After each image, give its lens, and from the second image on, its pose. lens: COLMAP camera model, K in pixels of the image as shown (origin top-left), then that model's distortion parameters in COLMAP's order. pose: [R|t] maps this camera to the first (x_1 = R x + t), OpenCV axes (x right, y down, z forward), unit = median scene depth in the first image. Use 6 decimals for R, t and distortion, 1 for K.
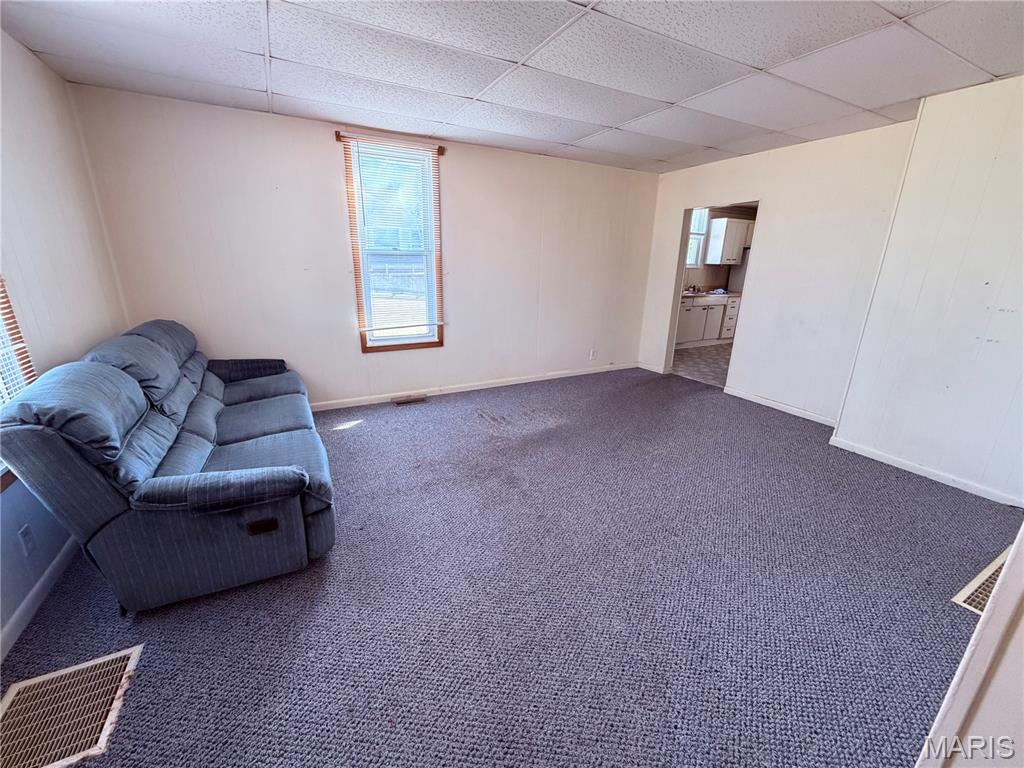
lens RADIAL K [[408.0, 0, 505.9], [0, 408.0, 383.7], [0, 0, 1]] dist [0.000019, 0.000224]
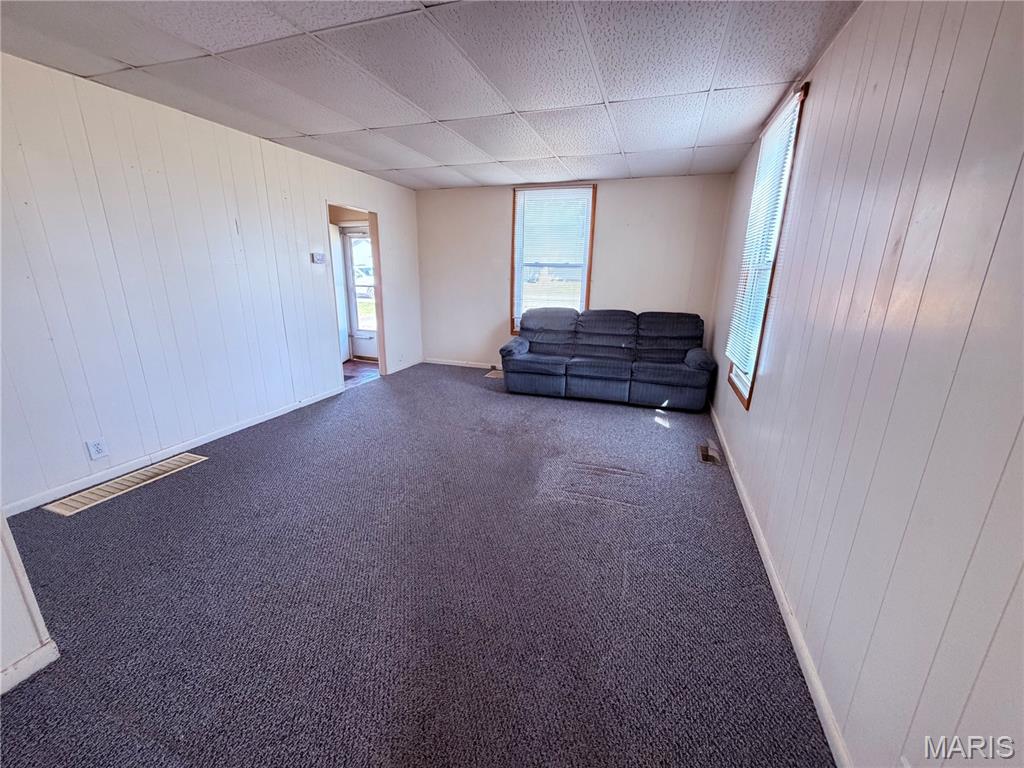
lens RADIAL K [[408.0, 0, 505.9], [0, 408.0, 383.7], [0, 0, 1]] dist [0.000019, 0.000224]
pose [[-0.739635, 0.154914, -0.654937, 0.682785], [-0.217679, 0.865773, 0.450614, -0.424393], [0.636833, 0.475855, -0.606635, 1.453986]]
